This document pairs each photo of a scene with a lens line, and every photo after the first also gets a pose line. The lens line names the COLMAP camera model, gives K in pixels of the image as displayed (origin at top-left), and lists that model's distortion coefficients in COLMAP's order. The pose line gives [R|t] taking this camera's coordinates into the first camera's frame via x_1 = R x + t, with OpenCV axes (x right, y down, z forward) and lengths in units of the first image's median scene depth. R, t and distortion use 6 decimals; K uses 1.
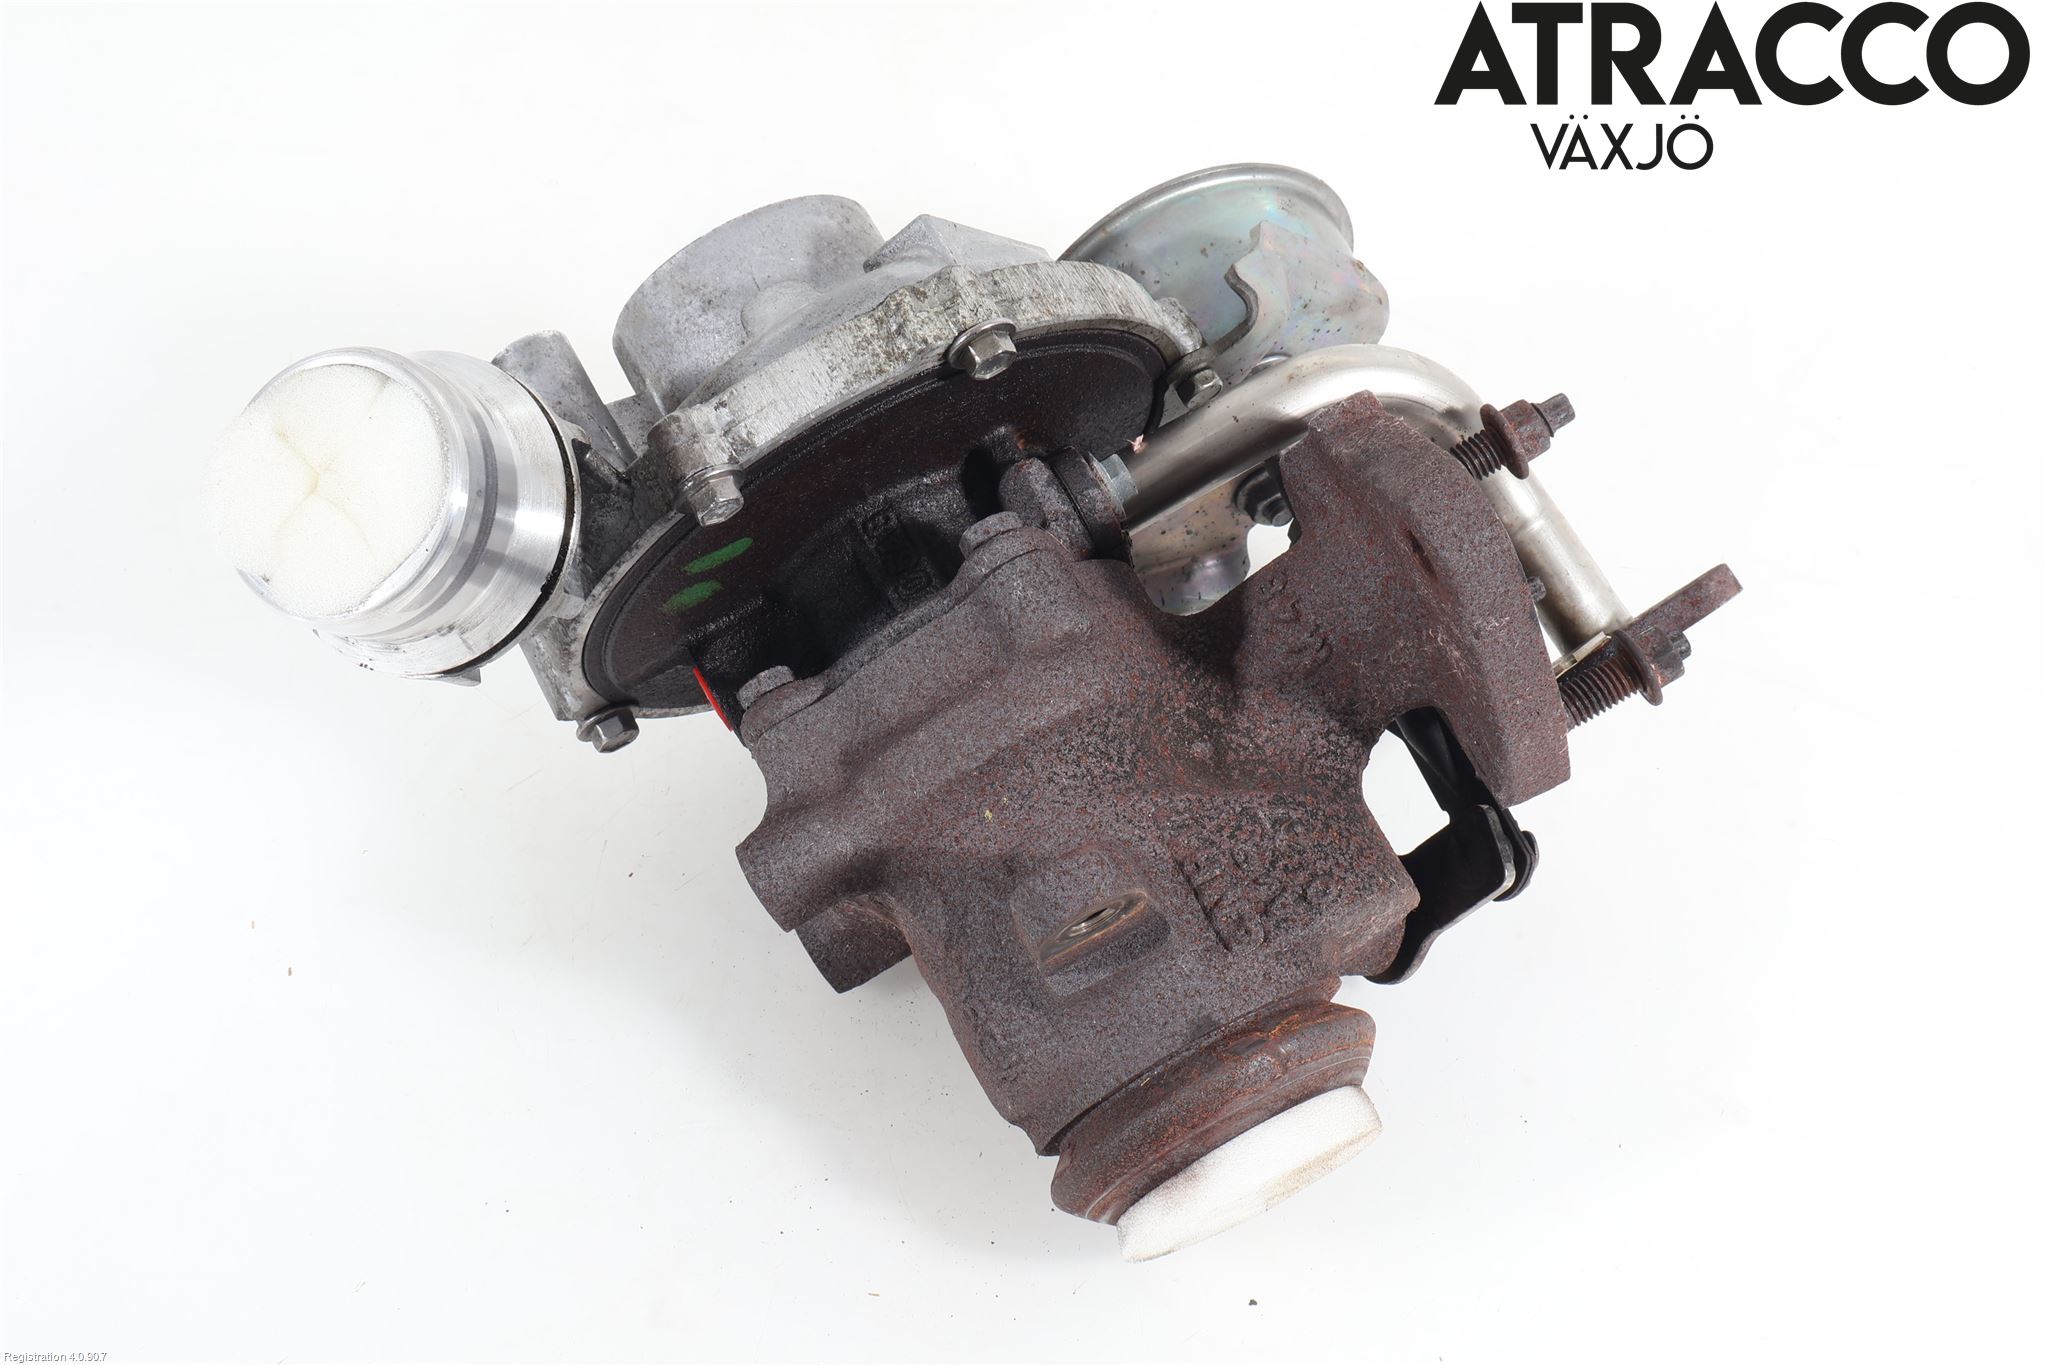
lens RADIAL K [[3330.4, 0, 1024.7], [0, 3330.4, 682.0], [0, 0, 1]] dist [0.004022, 0.000000]
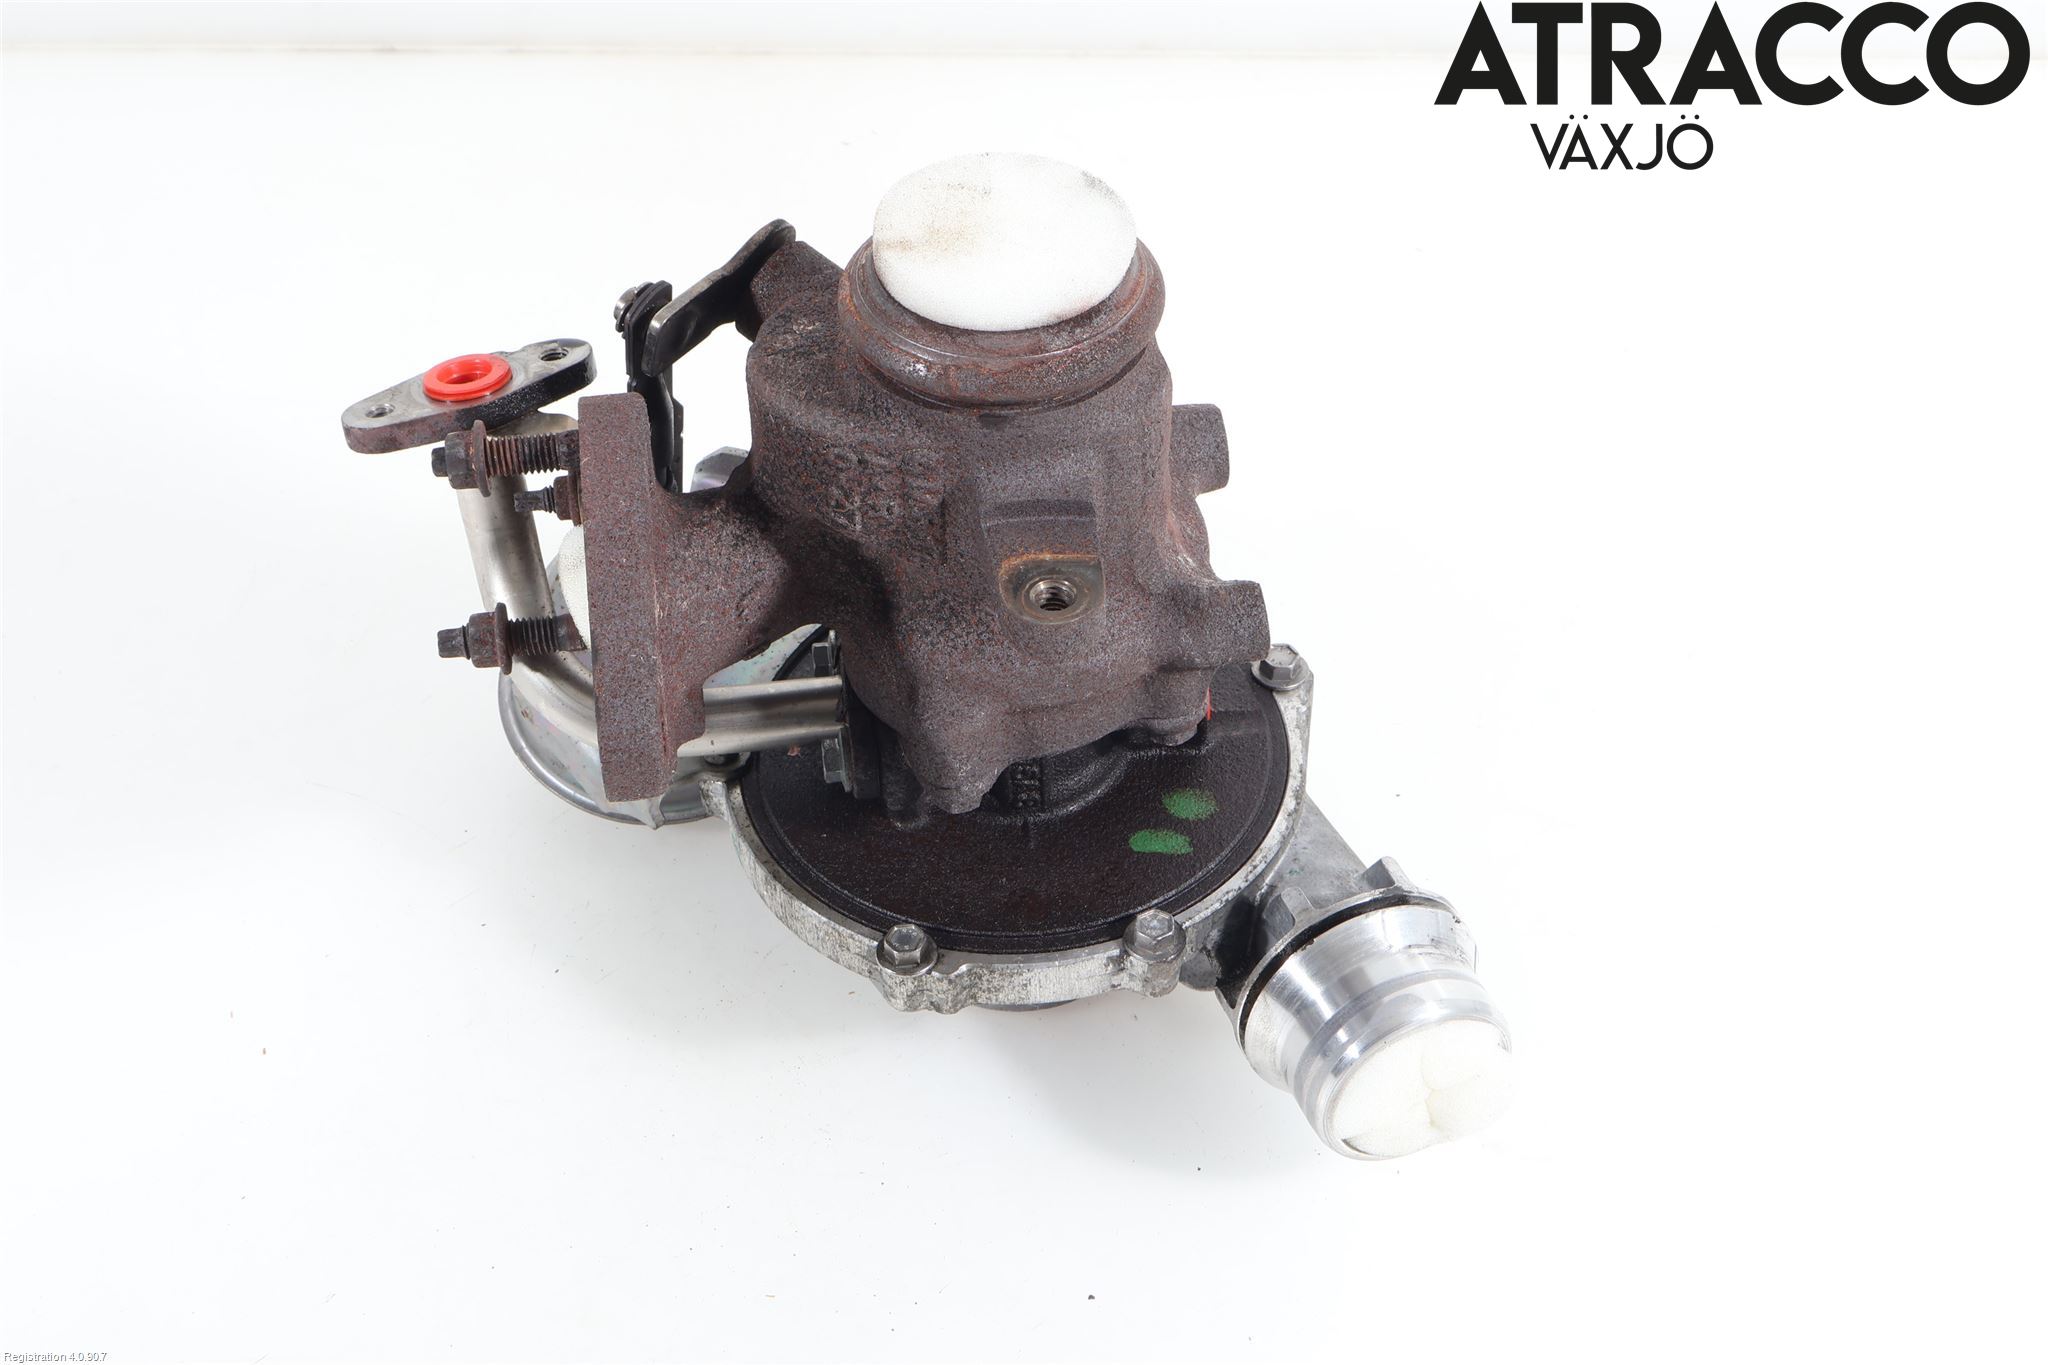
lens RADIAL K [[3330.4, 0, 1024.7], [0, 3330.4, 682.6], [0, 0, 1]] dist [0.004022, 0.000000]
pose [[-0.885287, -0.344878, -0.311971, 0.361438], [0.443871, -0.826755, -0.345623, 0.420021], [-0.138726, -0.444450, 0.884997, -0.054945]]
